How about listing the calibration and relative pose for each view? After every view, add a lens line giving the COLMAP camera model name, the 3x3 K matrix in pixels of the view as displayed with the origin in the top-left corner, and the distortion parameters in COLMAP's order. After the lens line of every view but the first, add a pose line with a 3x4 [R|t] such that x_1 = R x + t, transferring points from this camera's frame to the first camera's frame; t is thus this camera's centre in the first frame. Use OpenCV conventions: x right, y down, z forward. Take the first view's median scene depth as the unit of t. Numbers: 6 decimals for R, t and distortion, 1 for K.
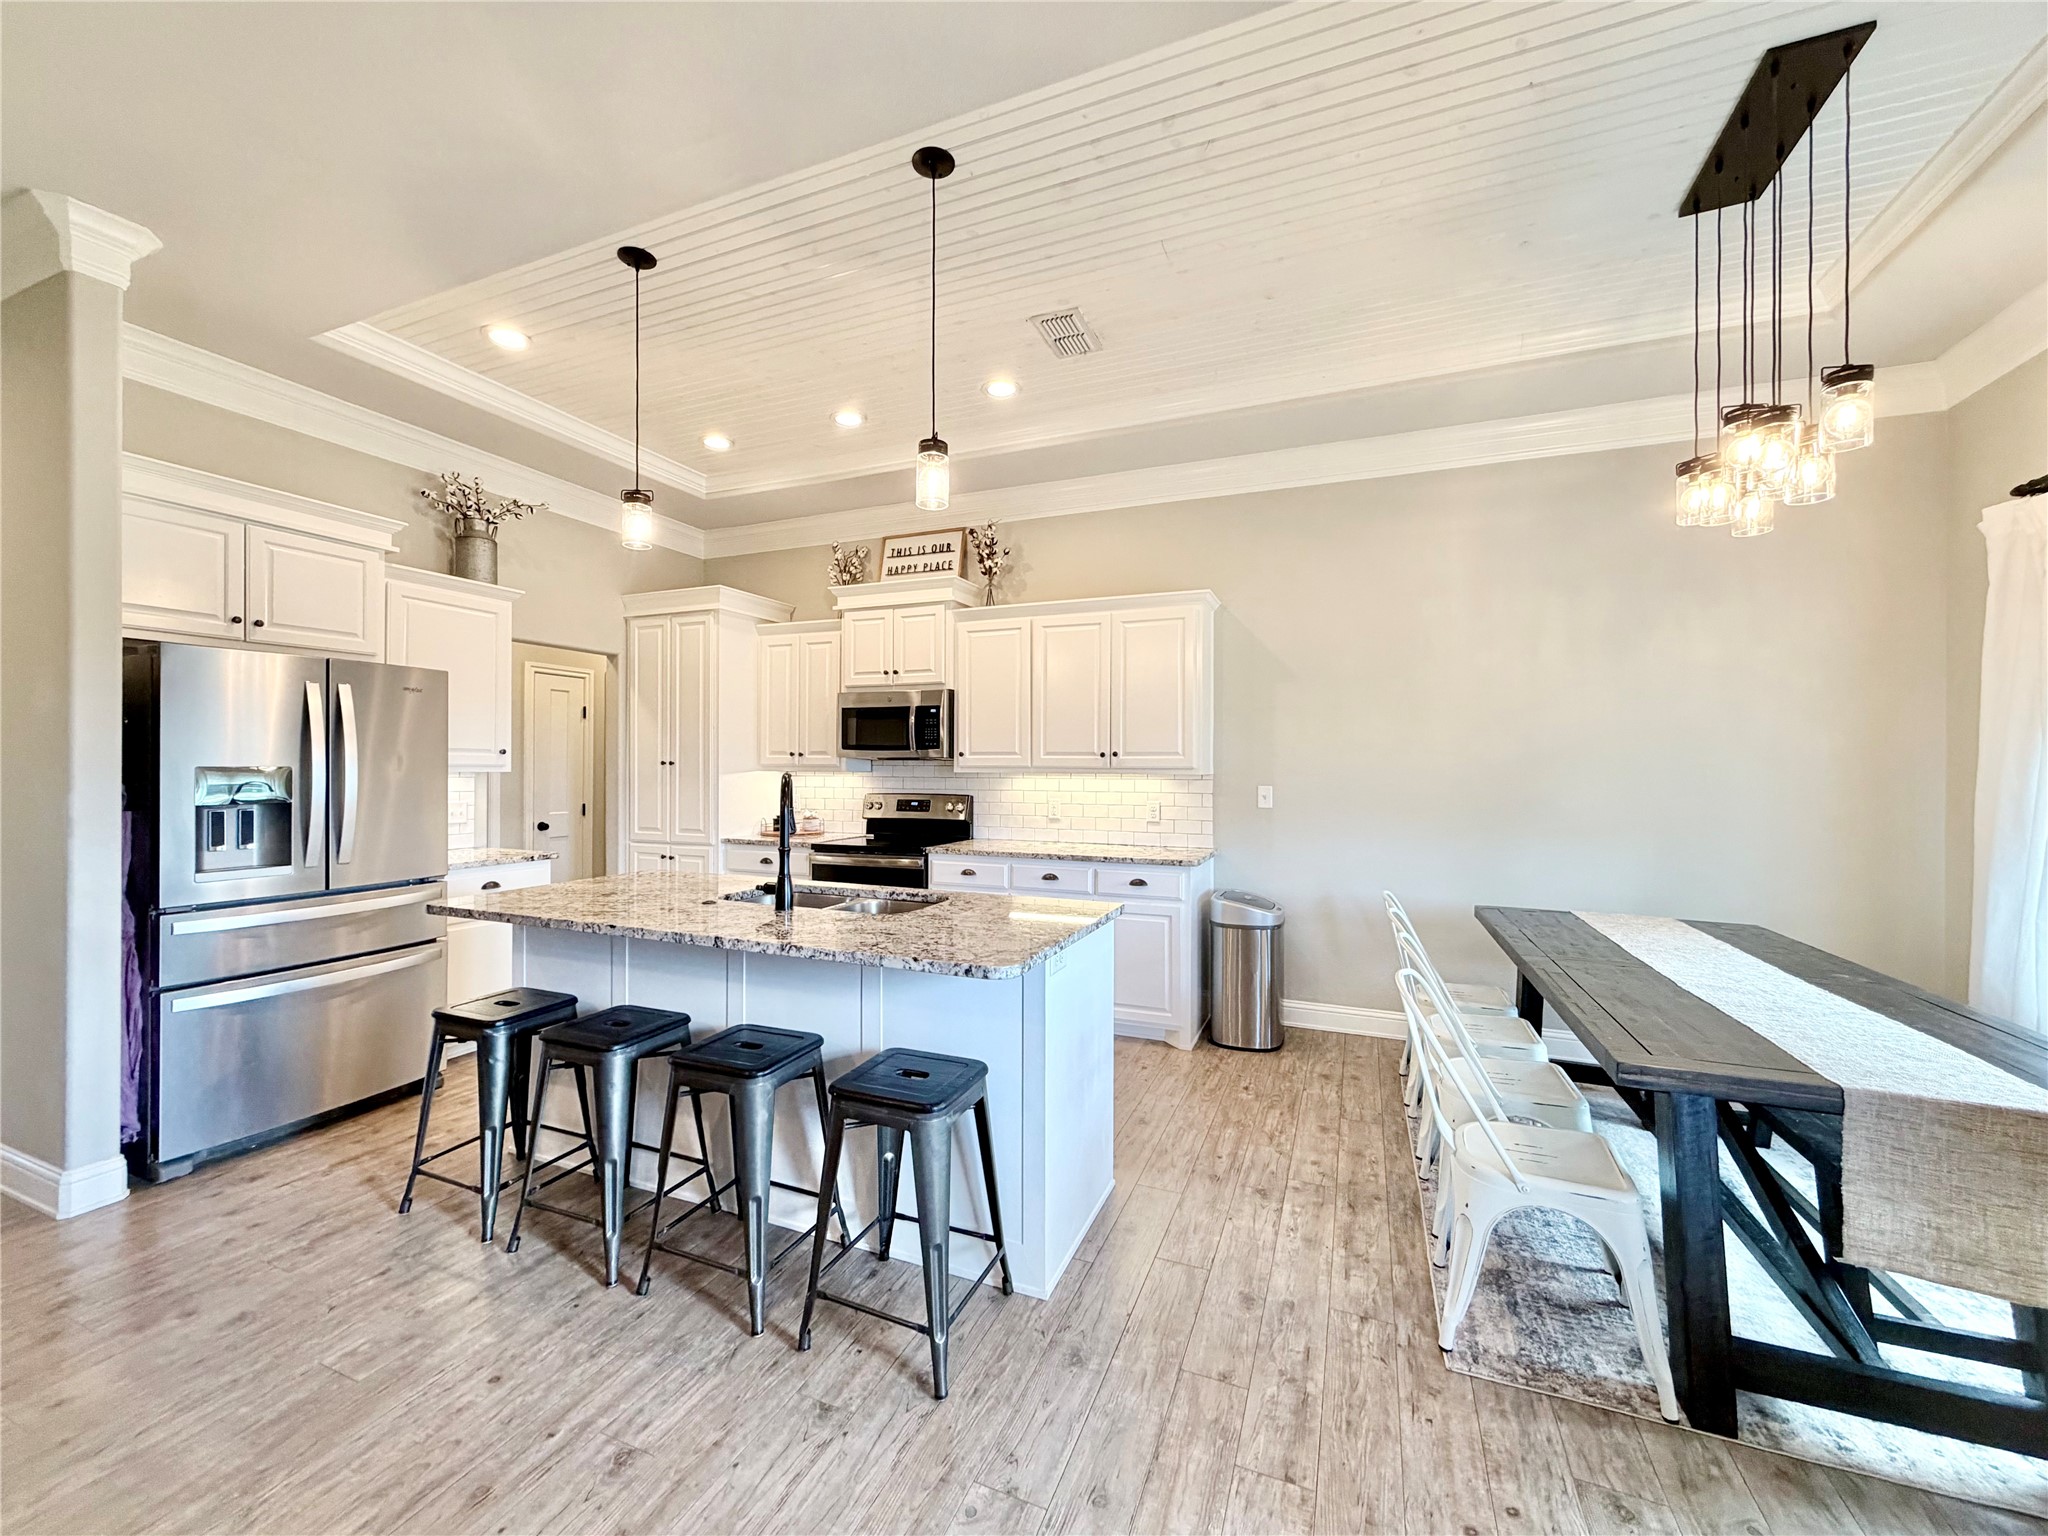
lens RADIAL K [[820.6, 0, 1019.0], [0, 820.6, 763.1], [0, 0, 1]] dist [0.002520, -0.001088]
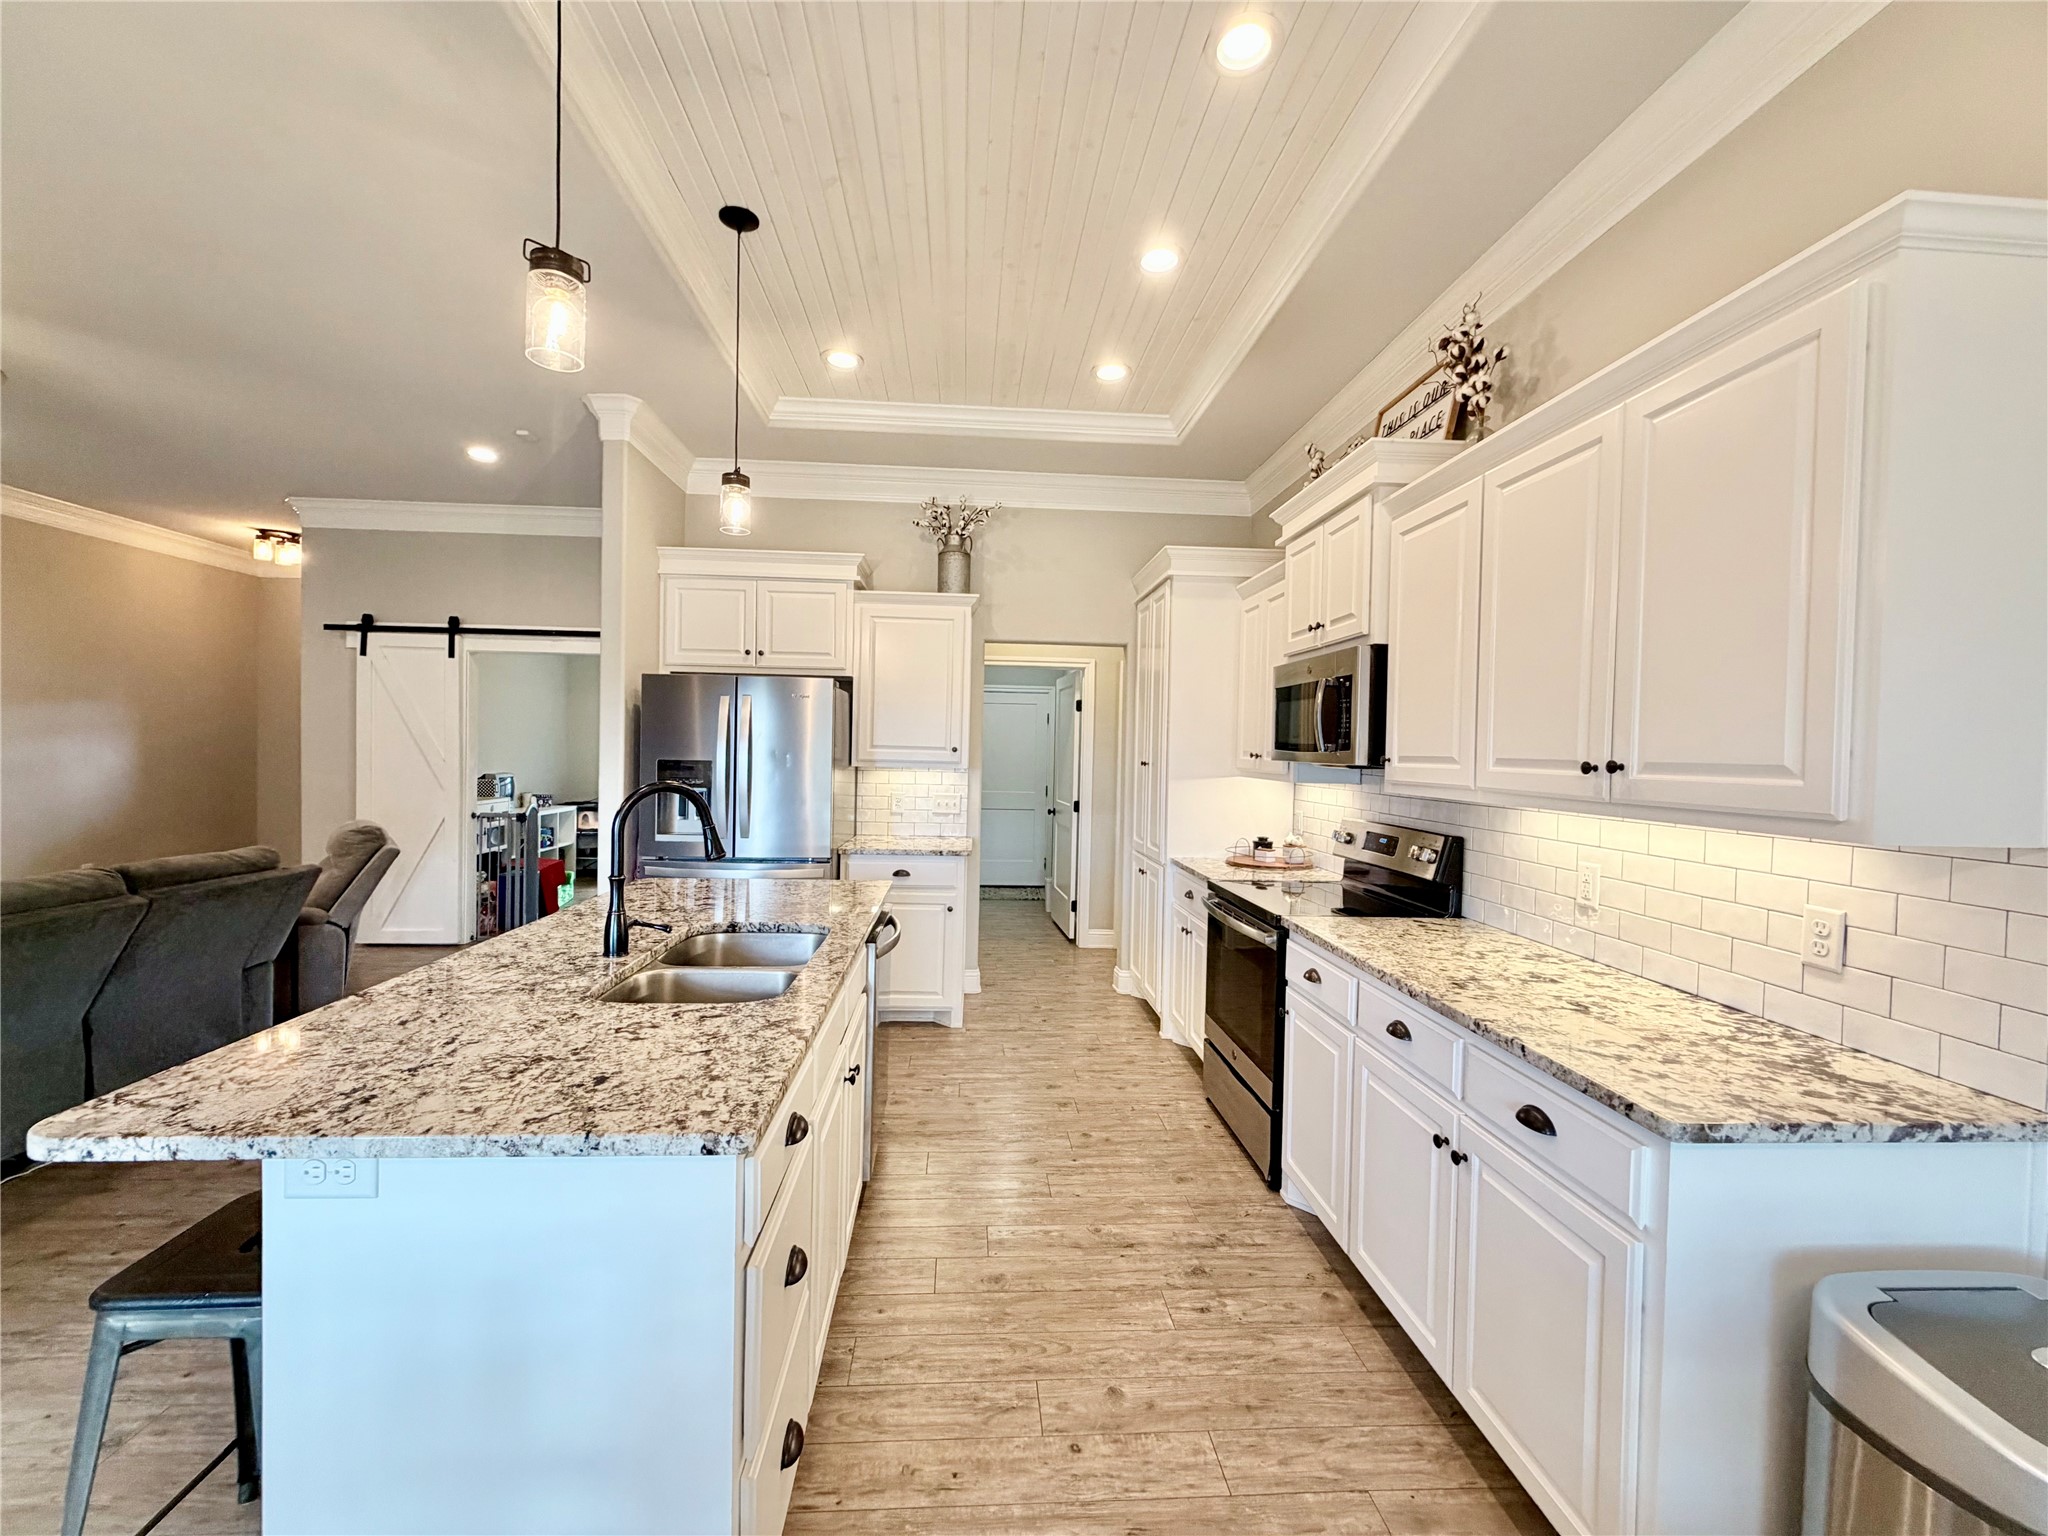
lens RADIAL K [[820.6, 0, 1009.4], [0, 820.6, 760.9], [0, 0, 1]] dist [0.002520, -0.001088]
pose [[0.438243, 0.019654, -0.898641, 0.300622], [-0.017936, 0.999753, 0.013118, -0.012220], [0.898677, 0.010369, 0.438488, 0.506924]]
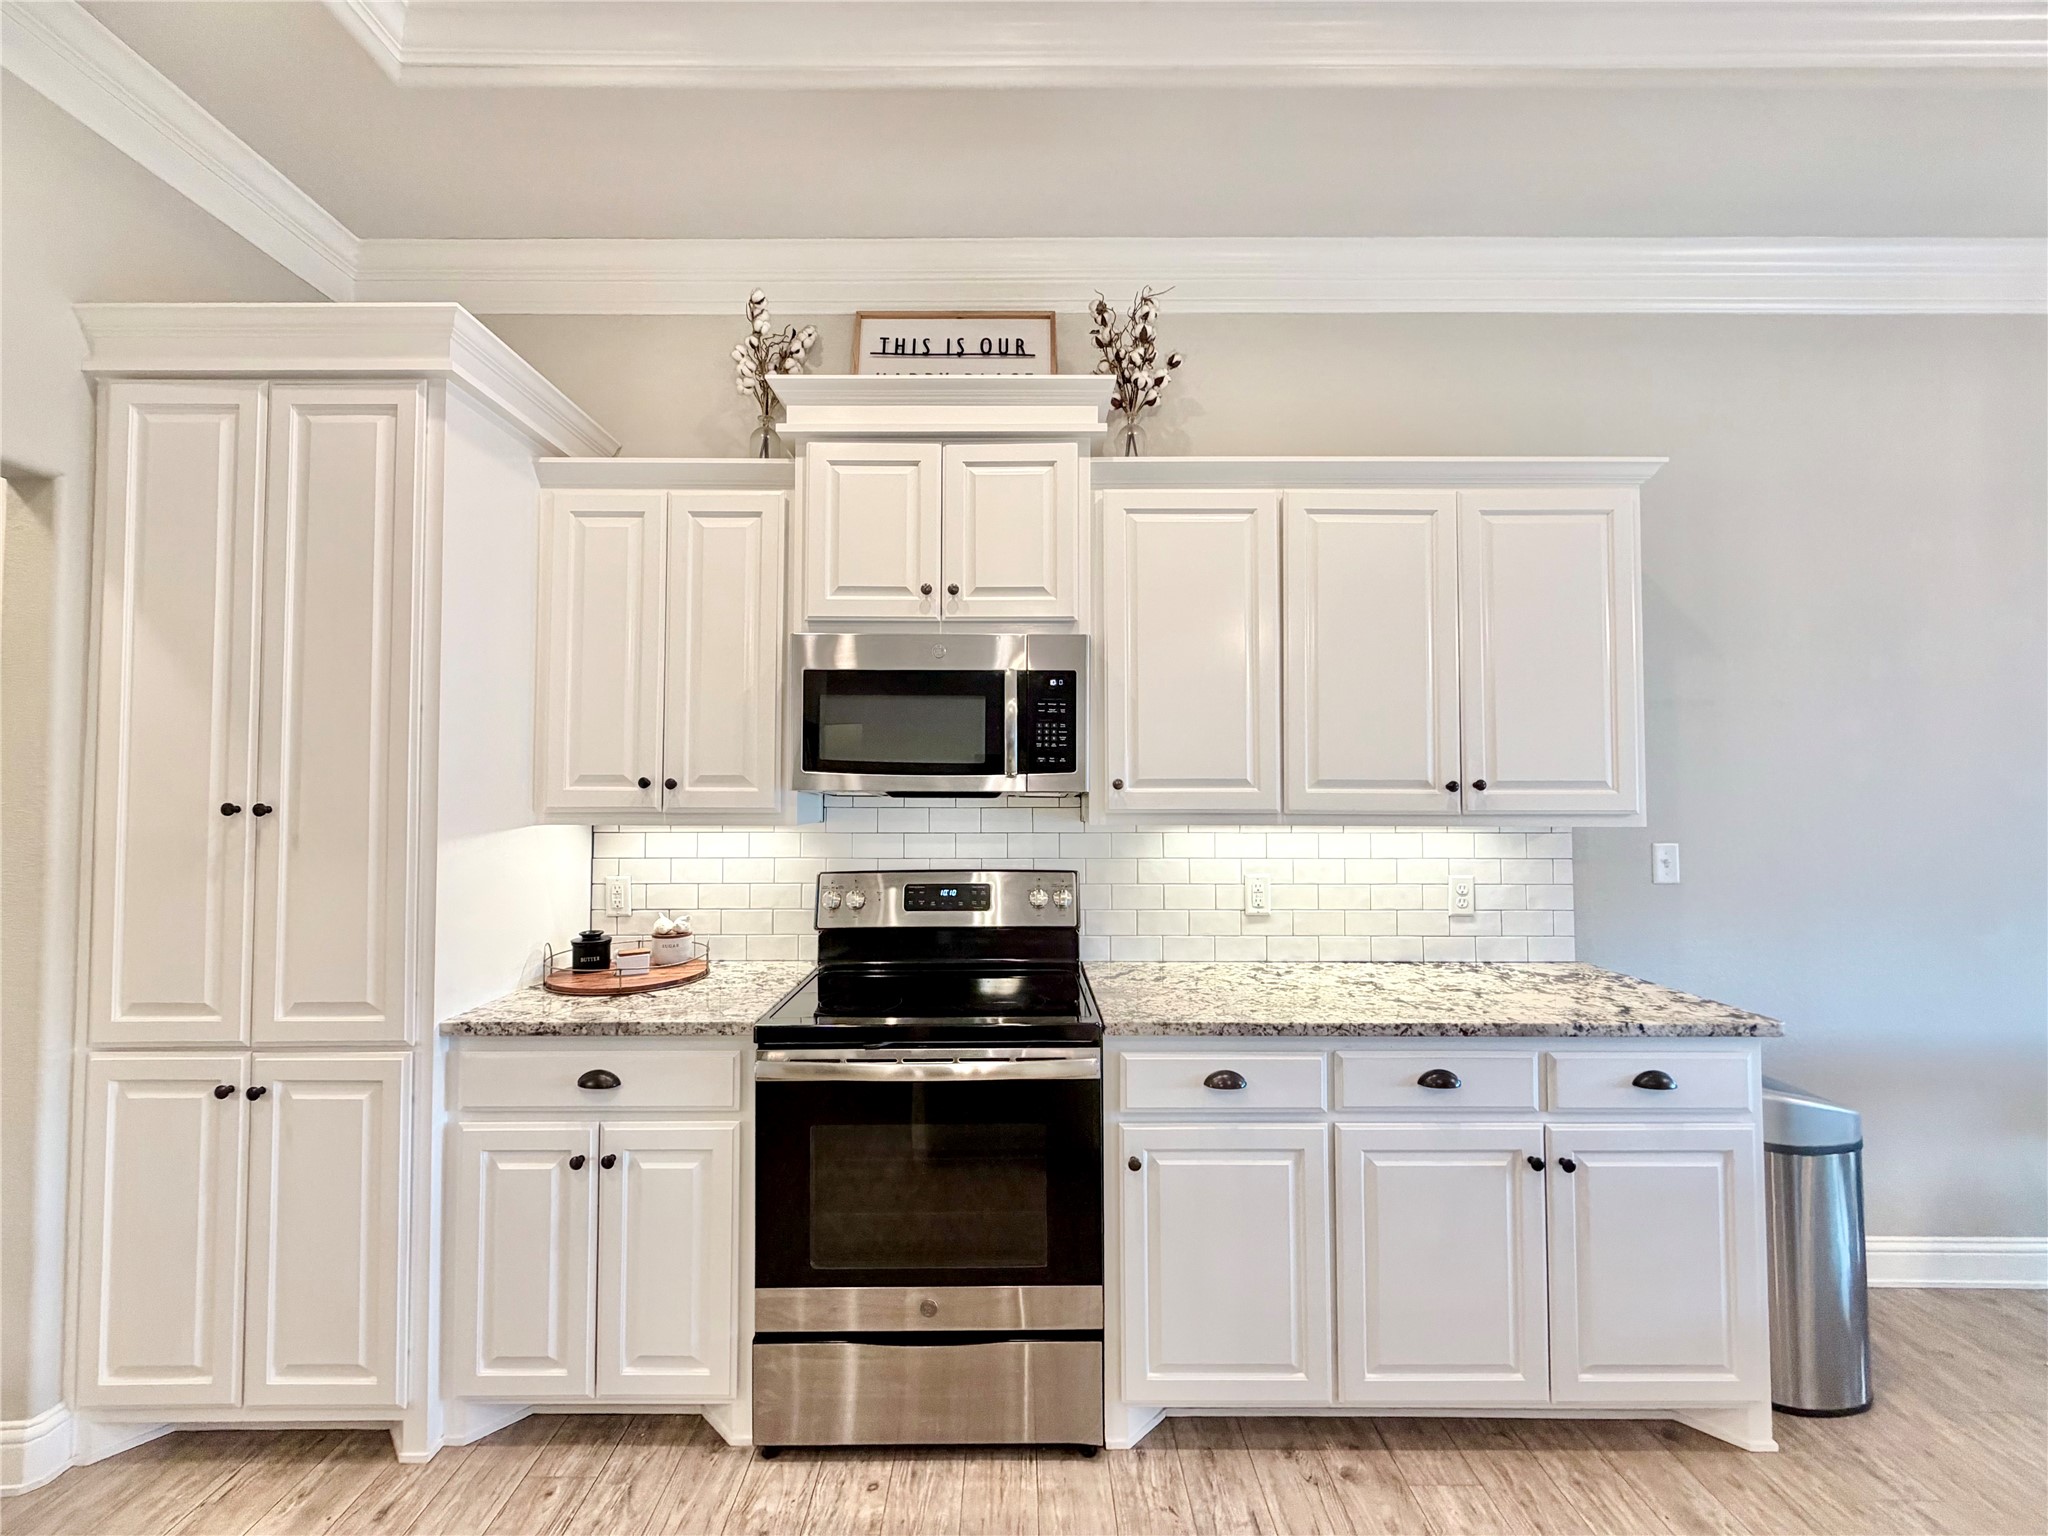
lens RADIAL K [[820.6, 0, 1021.4], [0, 820.6, 761.3], [0, 0, 1]] dist [0.002520, -0.001088]
pose [[0.922335, 0.010659, 0.386245, -0.274301], [0.000599, 0.999579, -0.029015, -0.009930], [-0.386391, 0.026993, 0.921940, 0.585478]]
